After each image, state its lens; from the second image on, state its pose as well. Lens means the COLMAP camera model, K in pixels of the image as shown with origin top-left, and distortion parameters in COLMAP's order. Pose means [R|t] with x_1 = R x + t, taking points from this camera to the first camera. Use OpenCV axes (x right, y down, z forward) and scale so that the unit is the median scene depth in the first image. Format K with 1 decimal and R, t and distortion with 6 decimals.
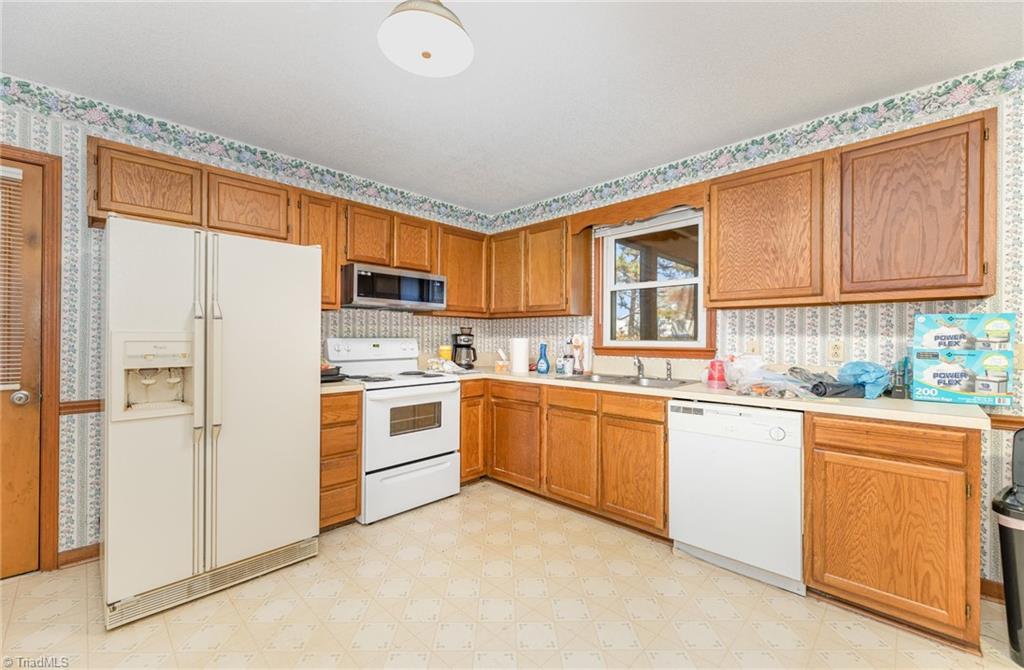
lens RADIAL K [[423.3, 0, 507.7], [0, 423.3, 333.8], [0, 0, 1]] dist [0.016233, -0.015212]
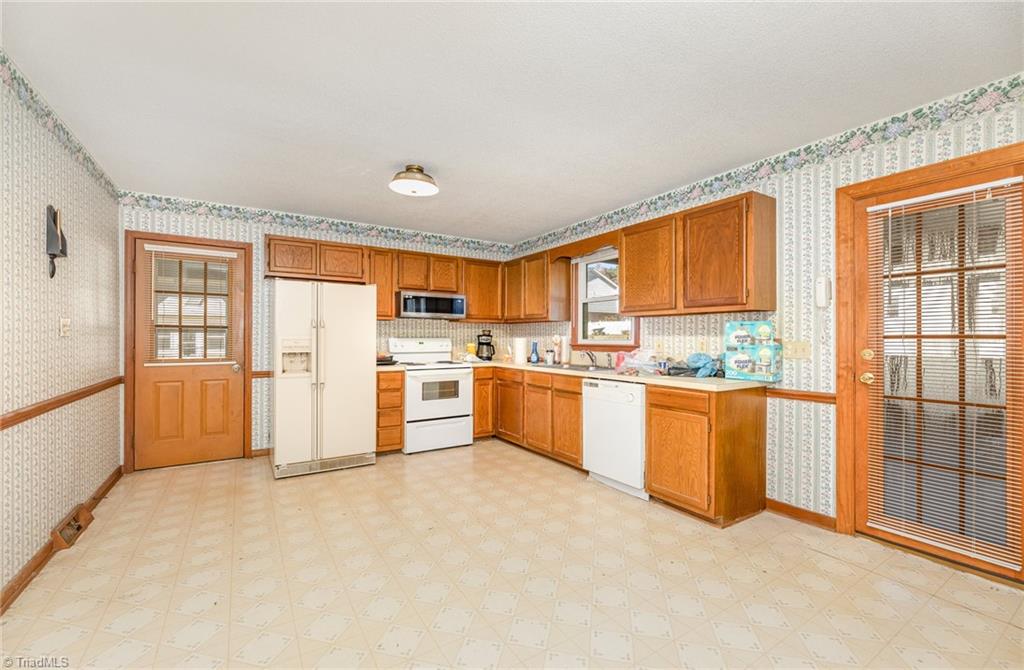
lens RADIAL K [[419.4, 0, 514.9], [0, 419.4, 338.4], [0, 0, 1]] dist [-0.046040, 0.000136]
pose [[0.974546, 0.000883, -0.224188, 0.385367], [0.000597, 0.999978, 0.006532, 0.003244], [0.224189, -0.006499, 0.974524, -0.409414]]
